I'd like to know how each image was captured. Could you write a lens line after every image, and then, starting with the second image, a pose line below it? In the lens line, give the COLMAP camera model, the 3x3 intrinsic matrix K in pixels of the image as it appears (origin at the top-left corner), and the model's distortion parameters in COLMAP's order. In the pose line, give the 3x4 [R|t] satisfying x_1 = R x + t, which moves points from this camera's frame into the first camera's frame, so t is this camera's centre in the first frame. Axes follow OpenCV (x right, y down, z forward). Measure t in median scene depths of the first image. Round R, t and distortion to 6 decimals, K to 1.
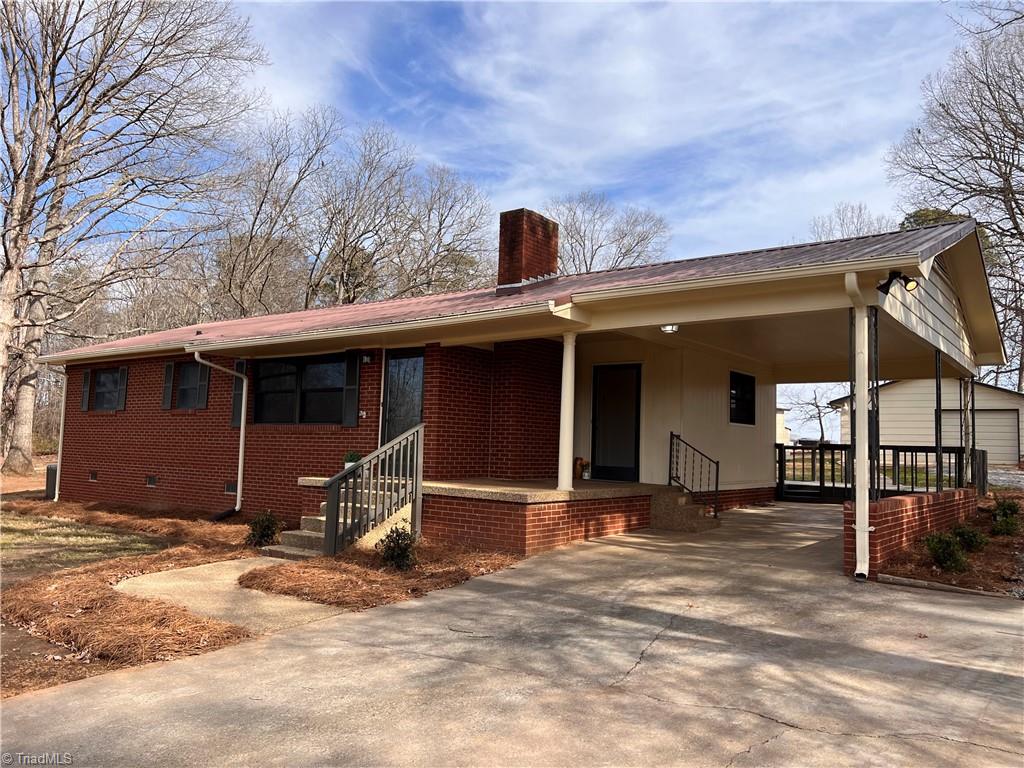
lens RADIAL K [[772.4, 0, 540.2], [0, 772.4, 382.9], [0, 0, 1]] dist [0.034833, -0.001324]
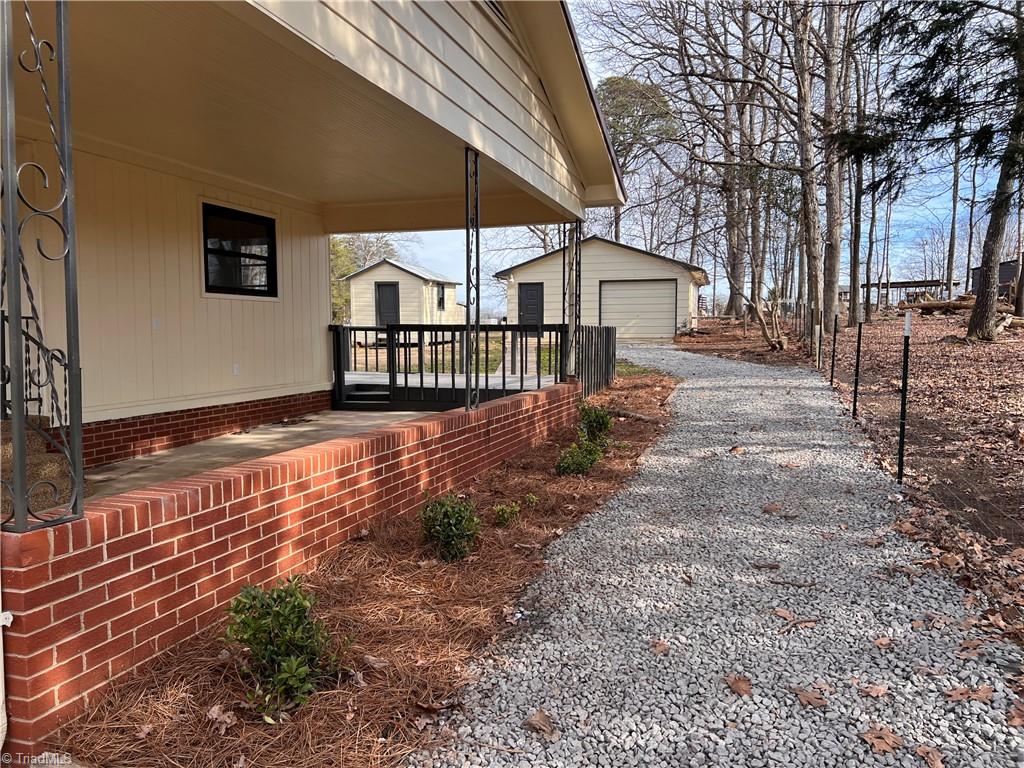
lens RADIAL K [[772.4, 0, 540.2], [0, 772.4, 382.9], [0, 0, 1]] dist [0.034833, -0.001324]
pose [[0.940354, -0.050008, 0.336502, 0.281469], [-0.003385, 0.987712, 0.156245, 0.025648], [-0.340181, -0.148065, 0.928630, 0.355381]]
